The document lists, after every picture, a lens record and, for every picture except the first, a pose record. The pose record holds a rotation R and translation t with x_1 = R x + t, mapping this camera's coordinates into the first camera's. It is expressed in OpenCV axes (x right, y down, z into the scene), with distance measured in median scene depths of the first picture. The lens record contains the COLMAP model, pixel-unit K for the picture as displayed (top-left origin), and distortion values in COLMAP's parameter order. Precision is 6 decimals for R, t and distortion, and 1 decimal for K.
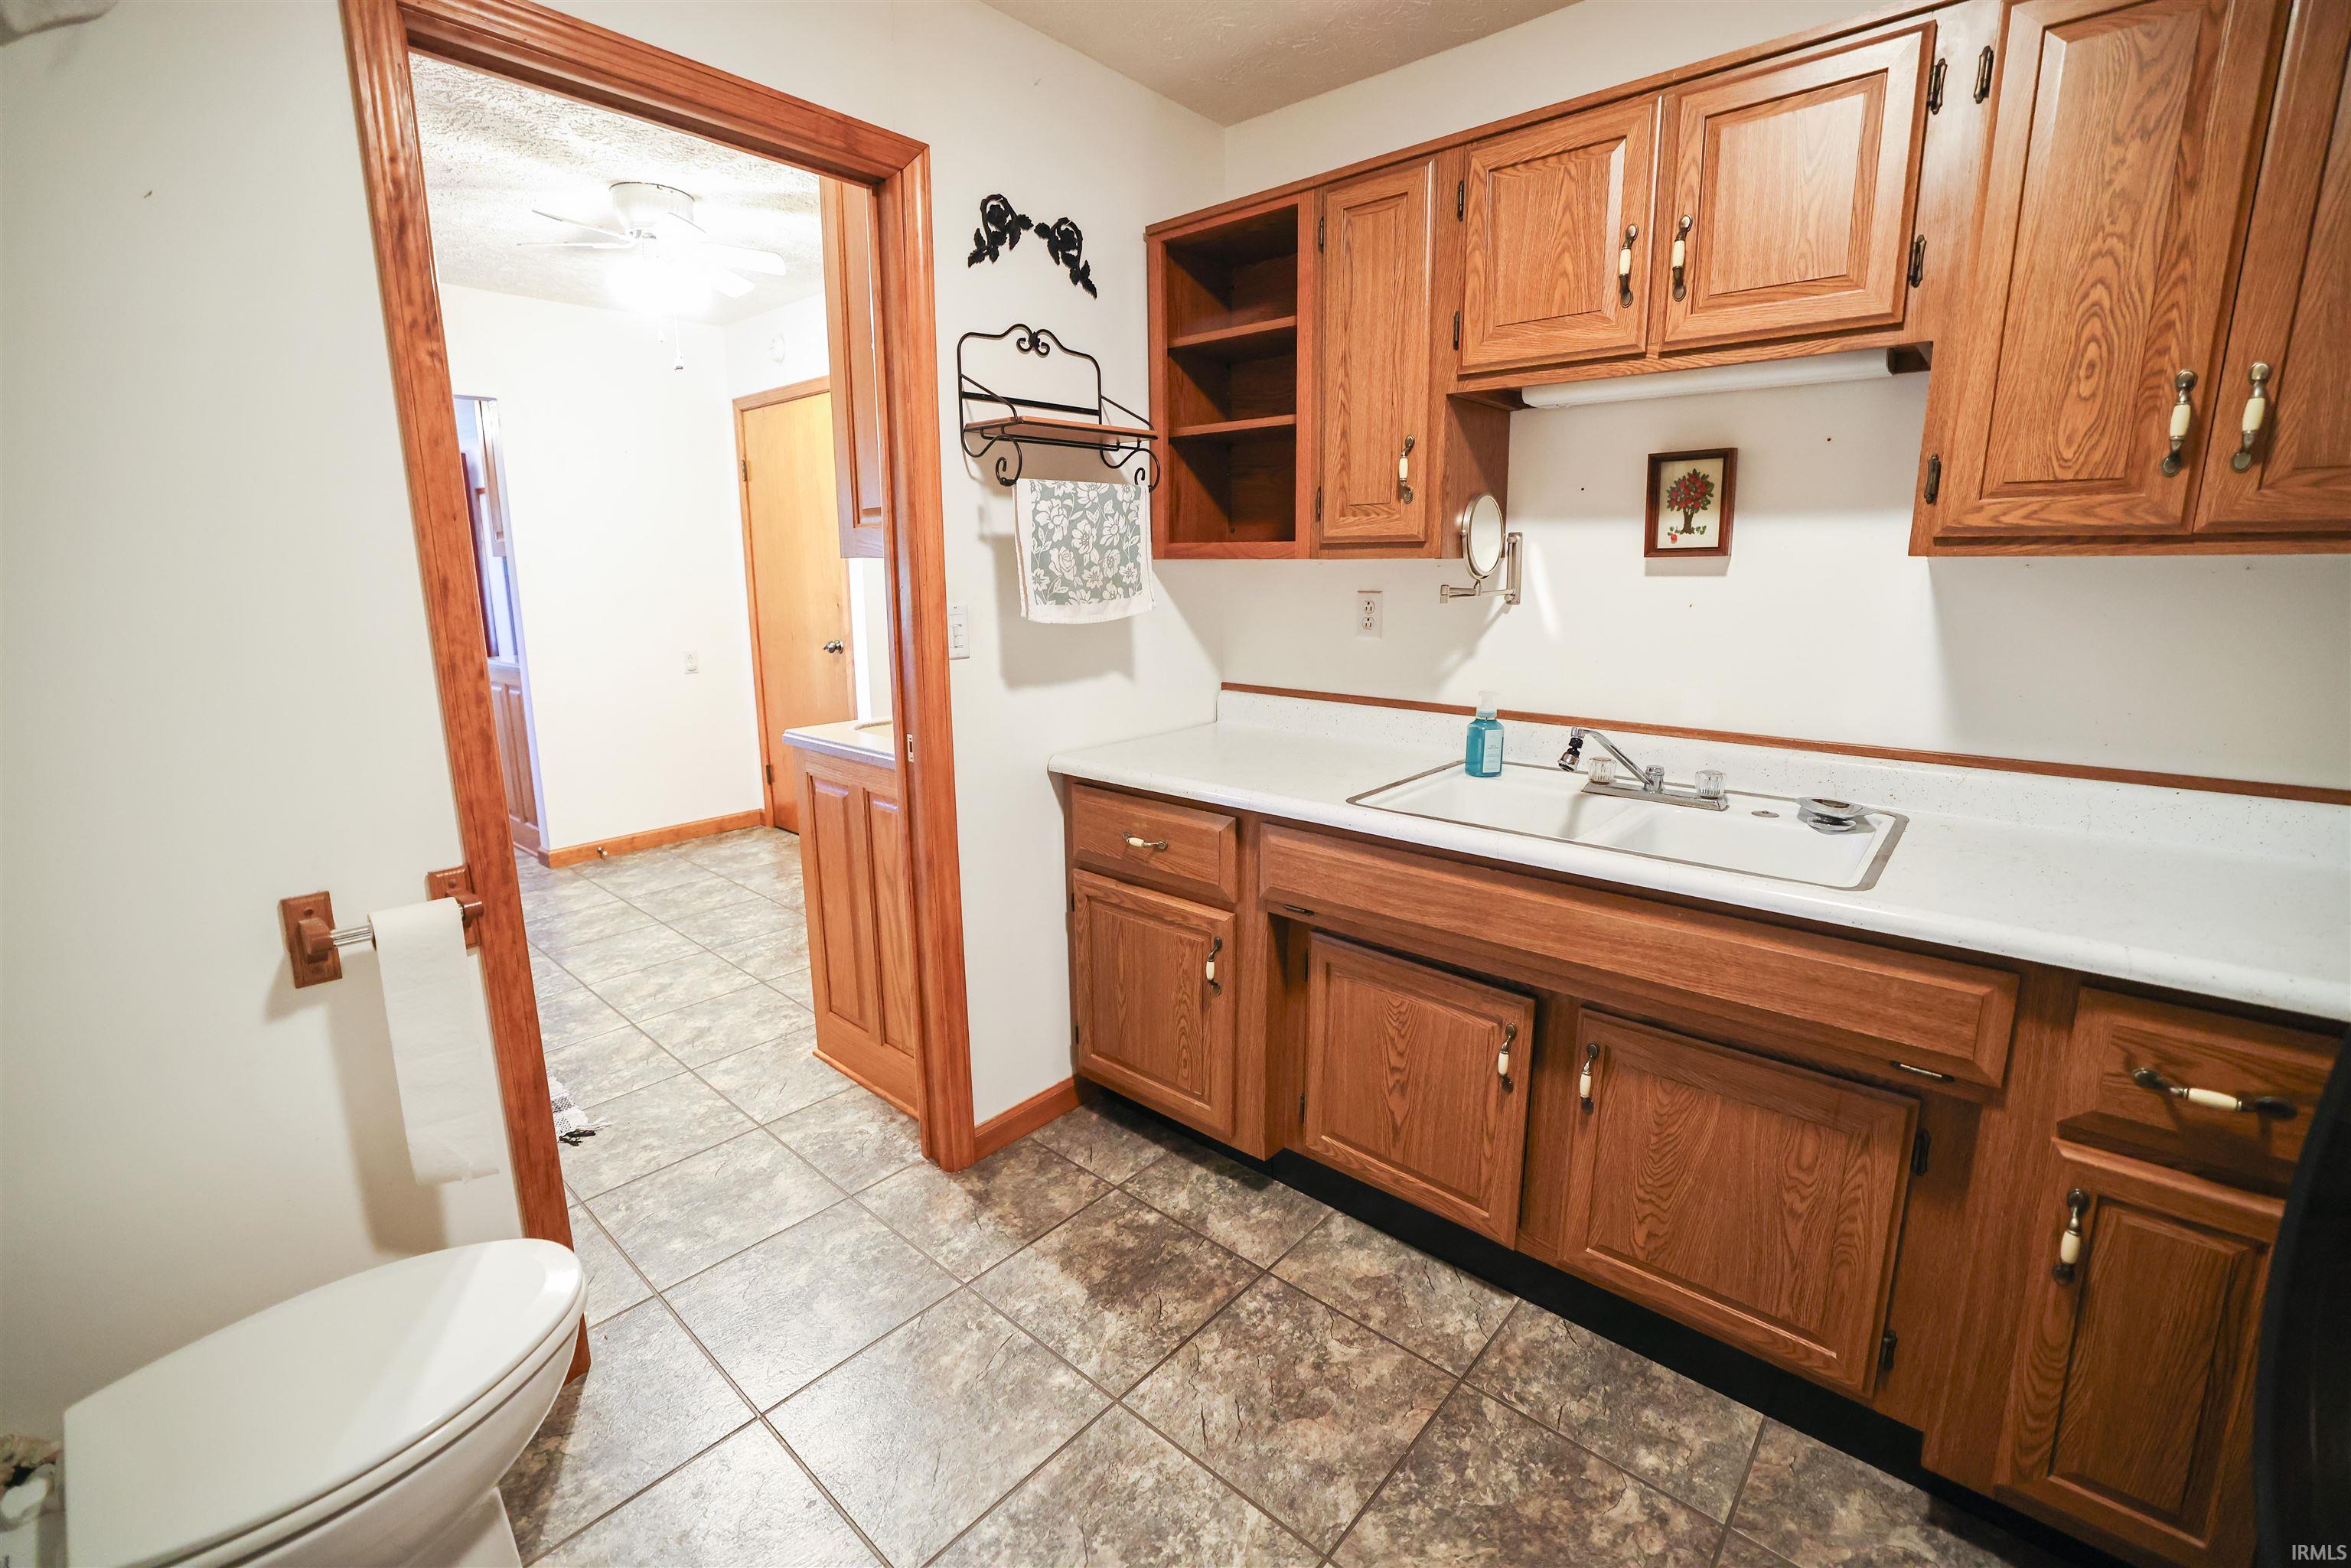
lens RADIAL K [[999.1, 0, 1176.3], [0, 999.1, 765.8], [0, 0, 1]] dist [-0.050681, 0.019155]
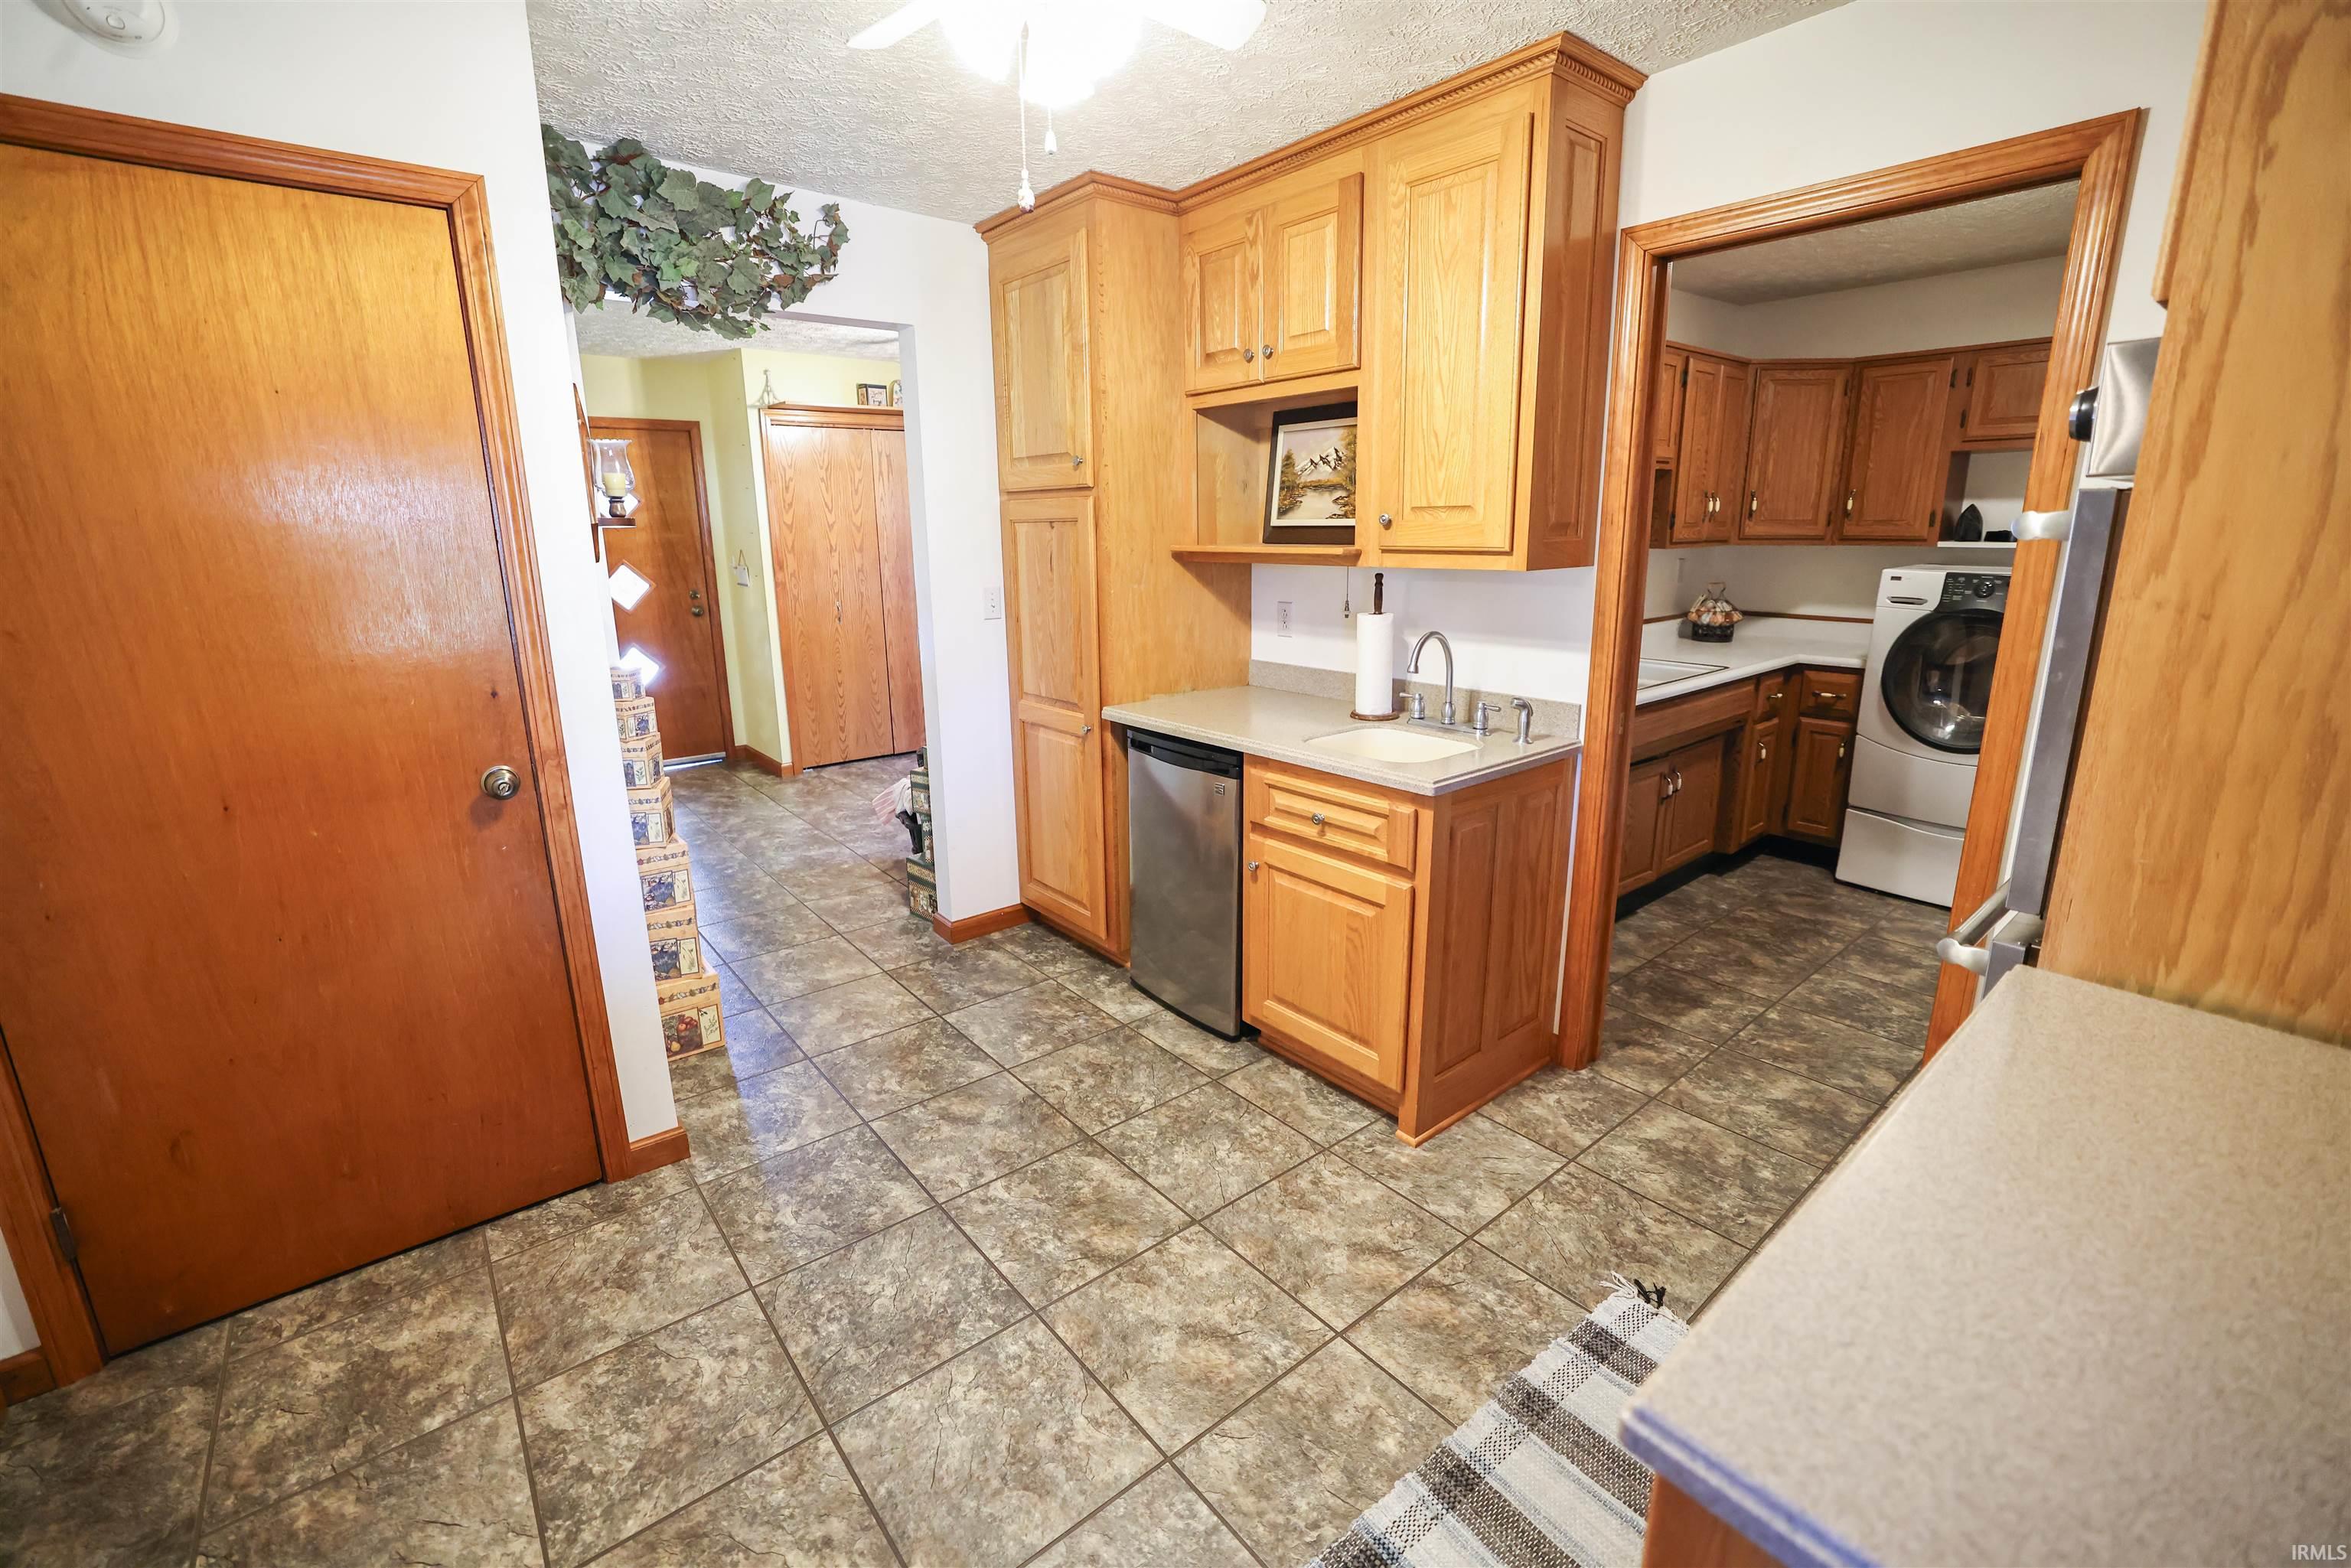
lens RADIAL K [[999.1, 0, 1176.3], [0, 999.1, 765.8], [0, 0, 1]] dist [-0.050681, 0.019155]
pose [[0.162425, -0.233616, 0.958666, -1.034675], [0.208638, 0.957732, 0.198040, -0.217652], [-0.964411, 0.167848, 0.204301, 0.870492]]
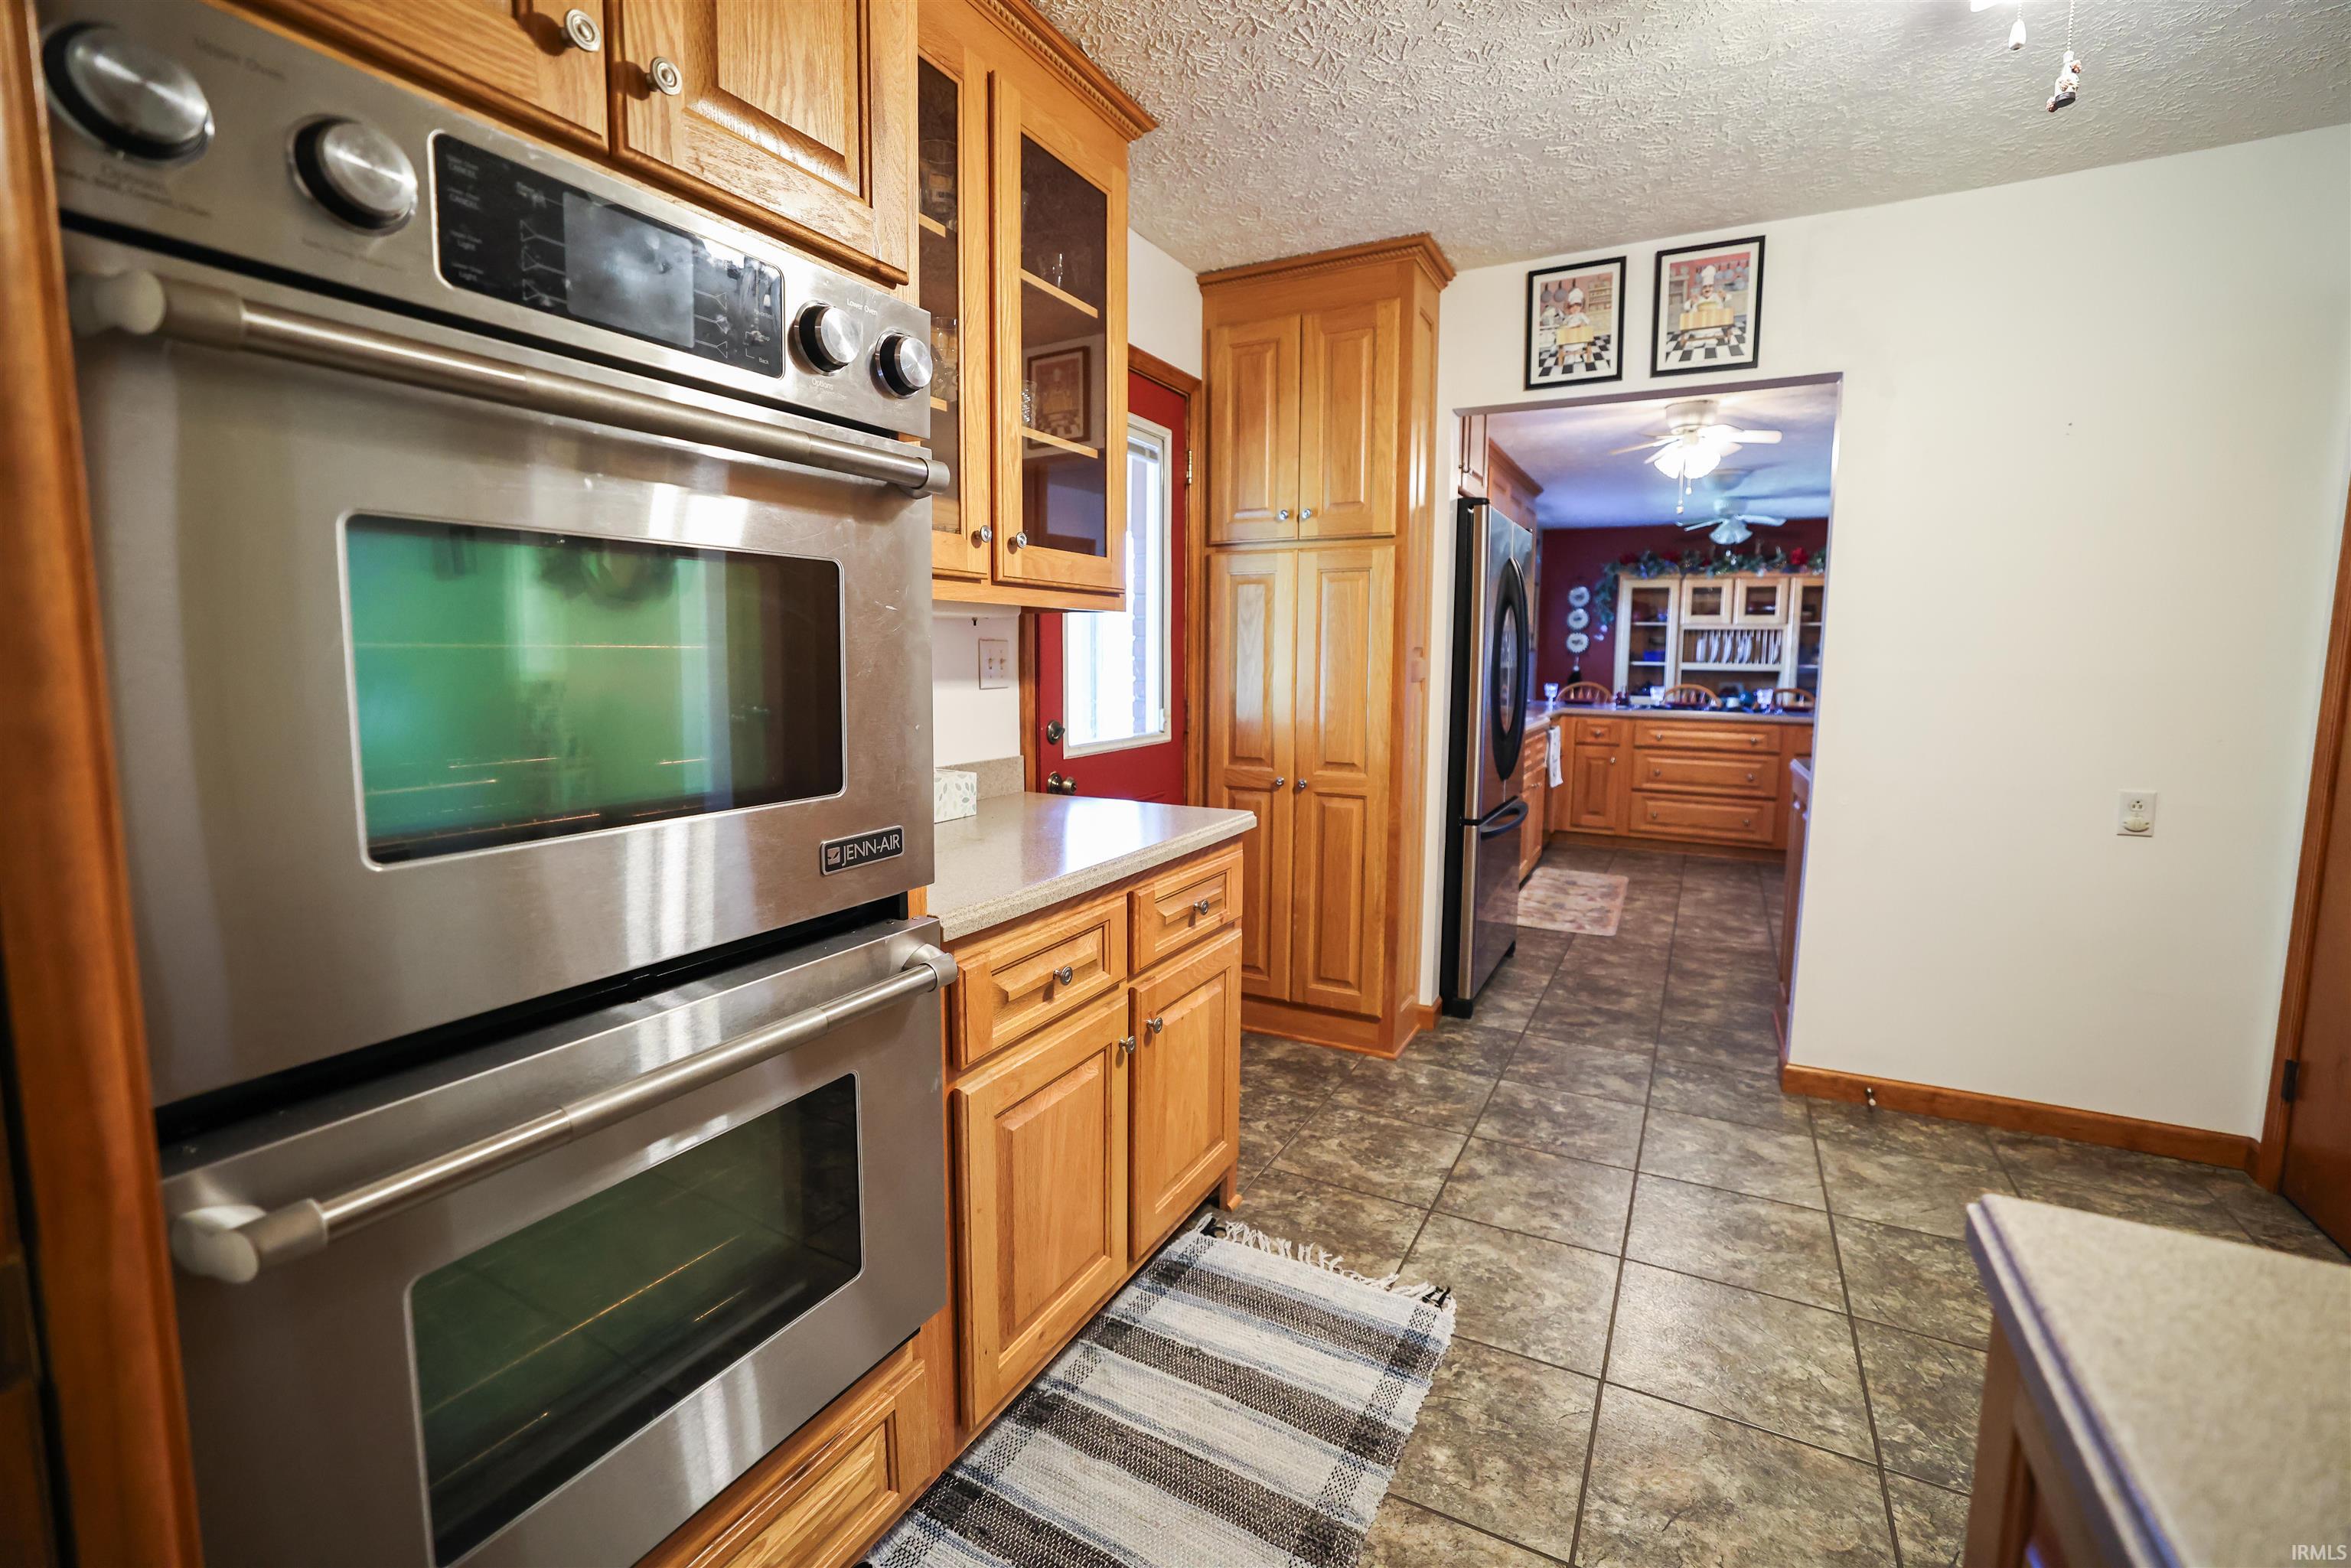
lens RADIAL K [[998.9, 0, 1180.5], [0, 998.9, 759.8], [0, 0, 1]] dist [-0.050953, 0.020349]
pose [[0.227775, 0.107414, -0.967771, -0.181262], [-0.202066, 0.977475, 0.060932, -0.098023], [0.952516, 0.181675, 0.244349, 0.611828]]
